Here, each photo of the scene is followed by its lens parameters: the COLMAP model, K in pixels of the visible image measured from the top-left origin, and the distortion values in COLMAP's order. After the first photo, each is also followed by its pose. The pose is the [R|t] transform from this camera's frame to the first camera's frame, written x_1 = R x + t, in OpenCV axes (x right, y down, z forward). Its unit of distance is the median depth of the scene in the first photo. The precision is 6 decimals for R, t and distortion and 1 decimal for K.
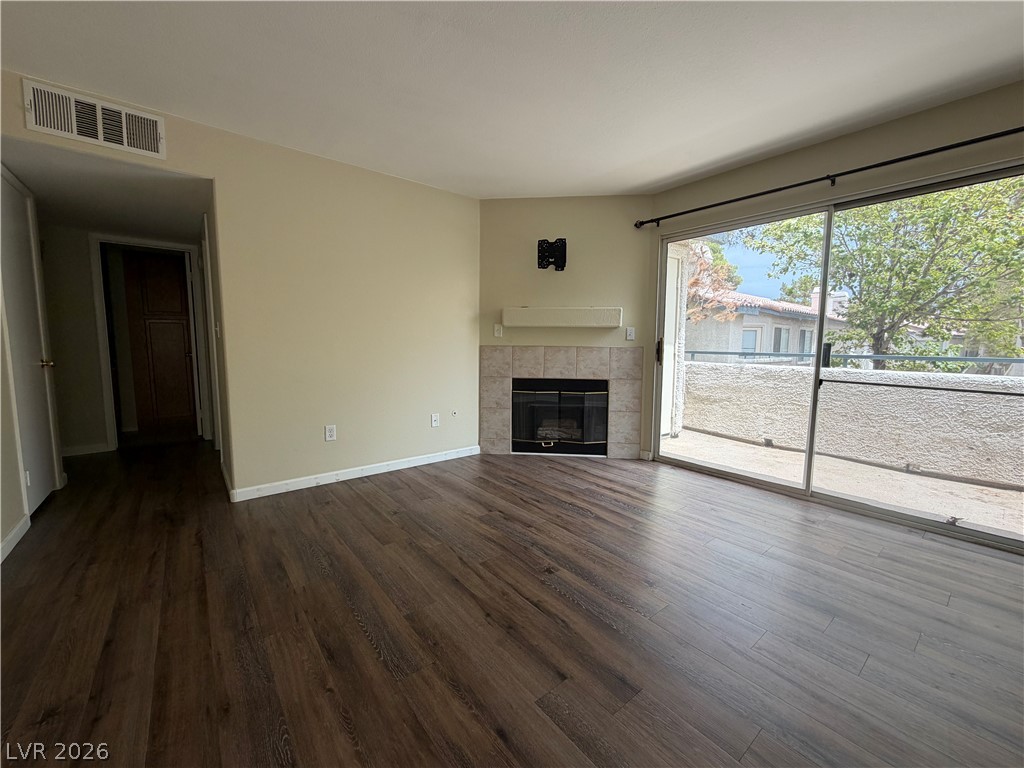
lens RADIAL K [[410.3, 0, 508.7], [0, 410.3, 383.2], [0, 0, 1]] dist [-0.000344, -0.000309]
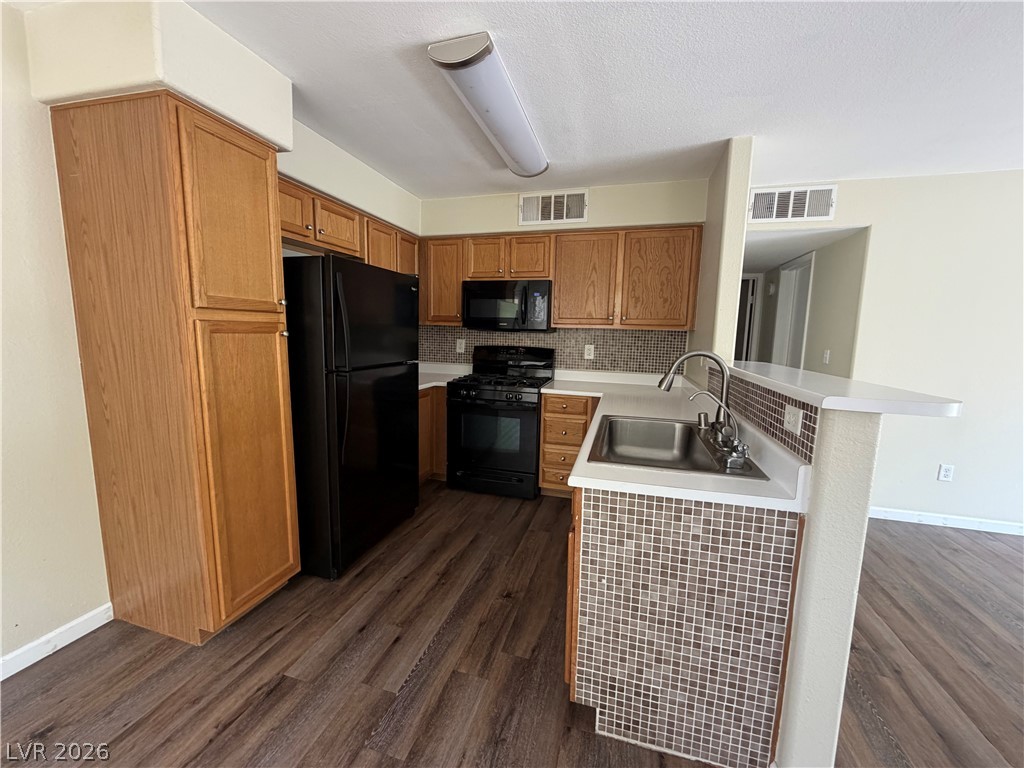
lens RADIAL K [[410.3, 0, 508.7], [0, 410.3, 383.2], [0, 0, 1]] dist [-0.000344, -0.000309]
pose [[0.583953, 0.109206, -0.804408, -0.260164], [-0.095768, 0.993258, 0.065323, -0.041700], [0.806119, 0.038891, 0.590475, -0.316081]]
